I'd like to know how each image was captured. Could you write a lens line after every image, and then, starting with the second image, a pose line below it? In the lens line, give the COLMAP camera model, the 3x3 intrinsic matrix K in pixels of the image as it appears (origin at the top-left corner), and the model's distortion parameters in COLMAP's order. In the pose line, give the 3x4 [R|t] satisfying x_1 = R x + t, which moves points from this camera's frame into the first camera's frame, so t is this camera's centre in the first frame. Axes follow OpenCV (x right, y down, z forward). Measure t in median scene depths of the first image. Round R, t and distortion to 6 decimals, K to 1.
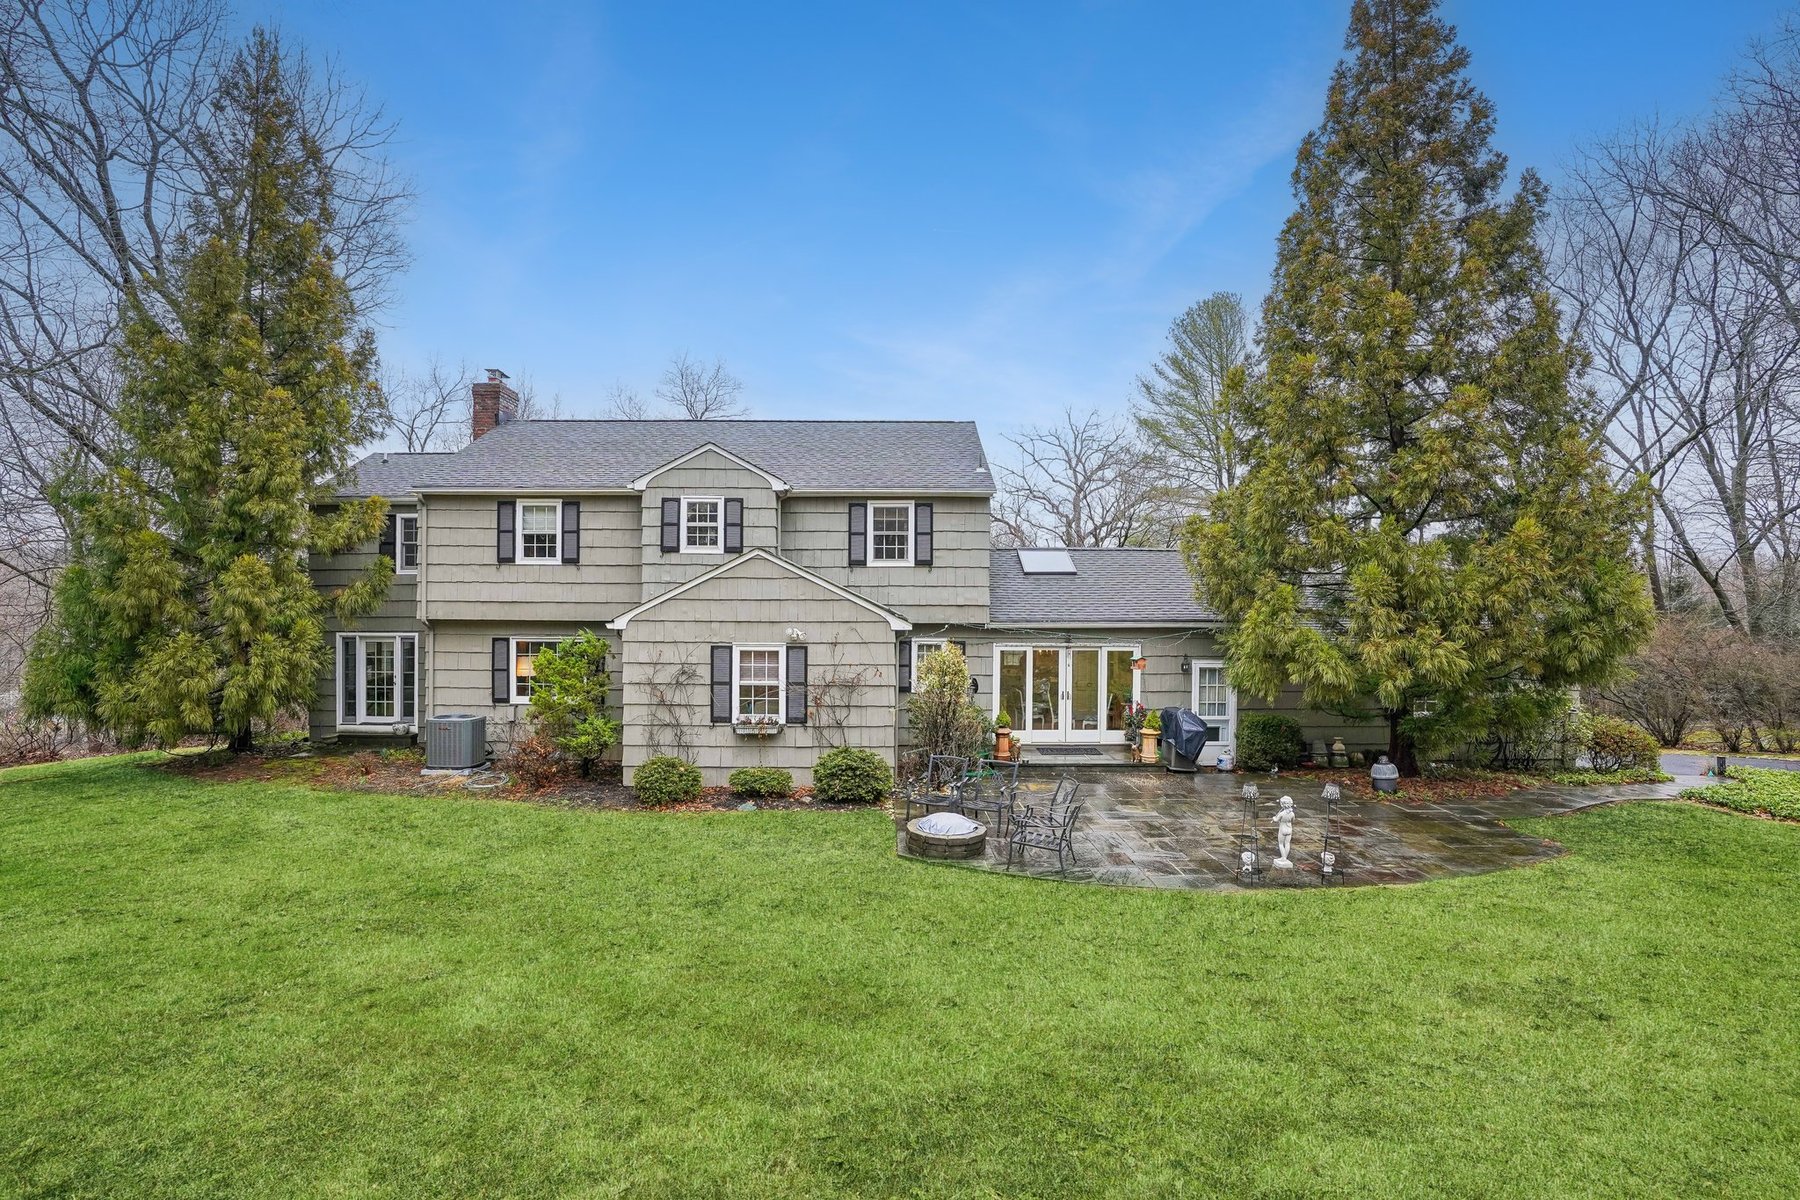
lens RADIAL K [[862.4, 0, 885.0], [0, 862.4, 589.7], [0, 0, 1]] dist [-0.038072, 0.001355]
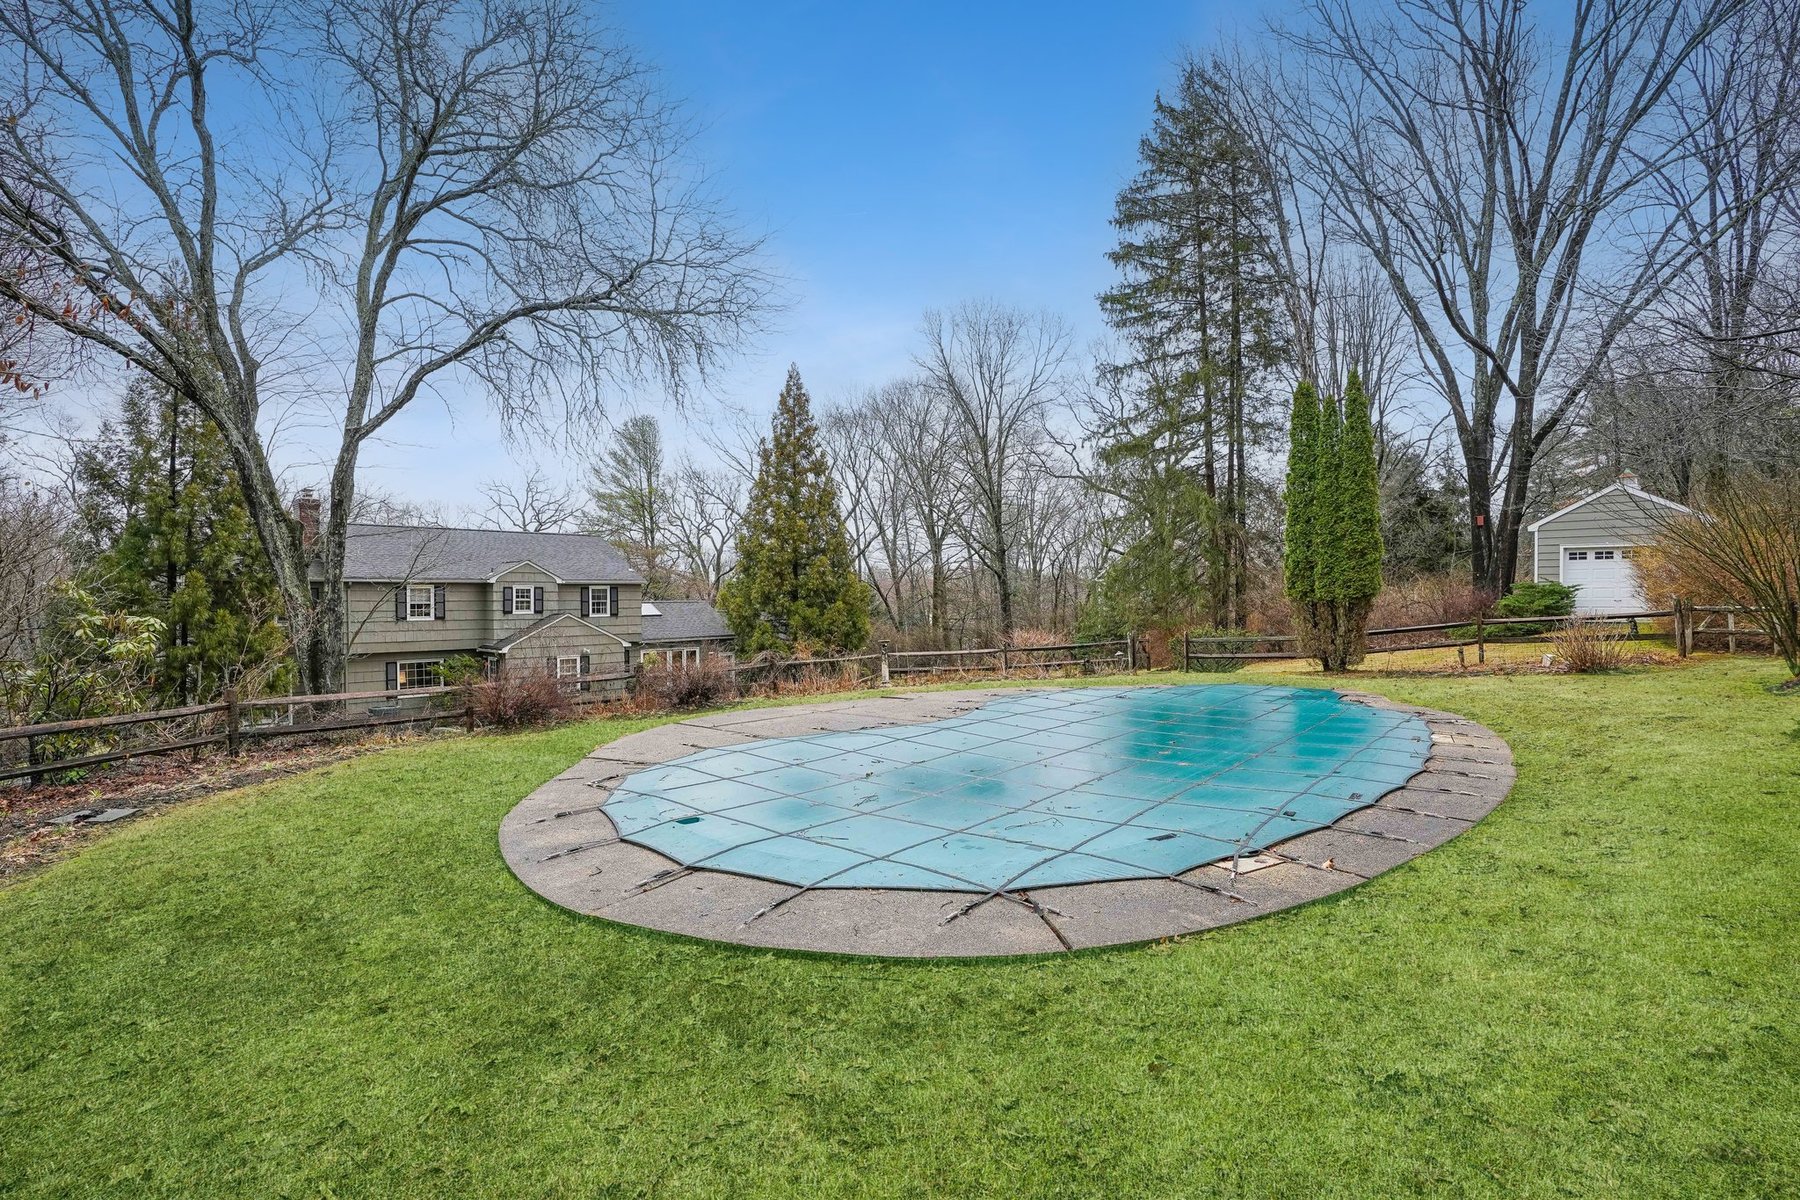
lens RADIAL K [[862.4, 0, 883.6], [0, 862.4, 593.2], [0, 0, 1]] dist [-0.038072, 0.001355]
pose [[0.708894, -0.009083, 0.705256, -0.988253], [0.003175, 0.999948, 0.009687, -0.102731], [-0.705308, -0.004628, 0.708886, -0.990563]]
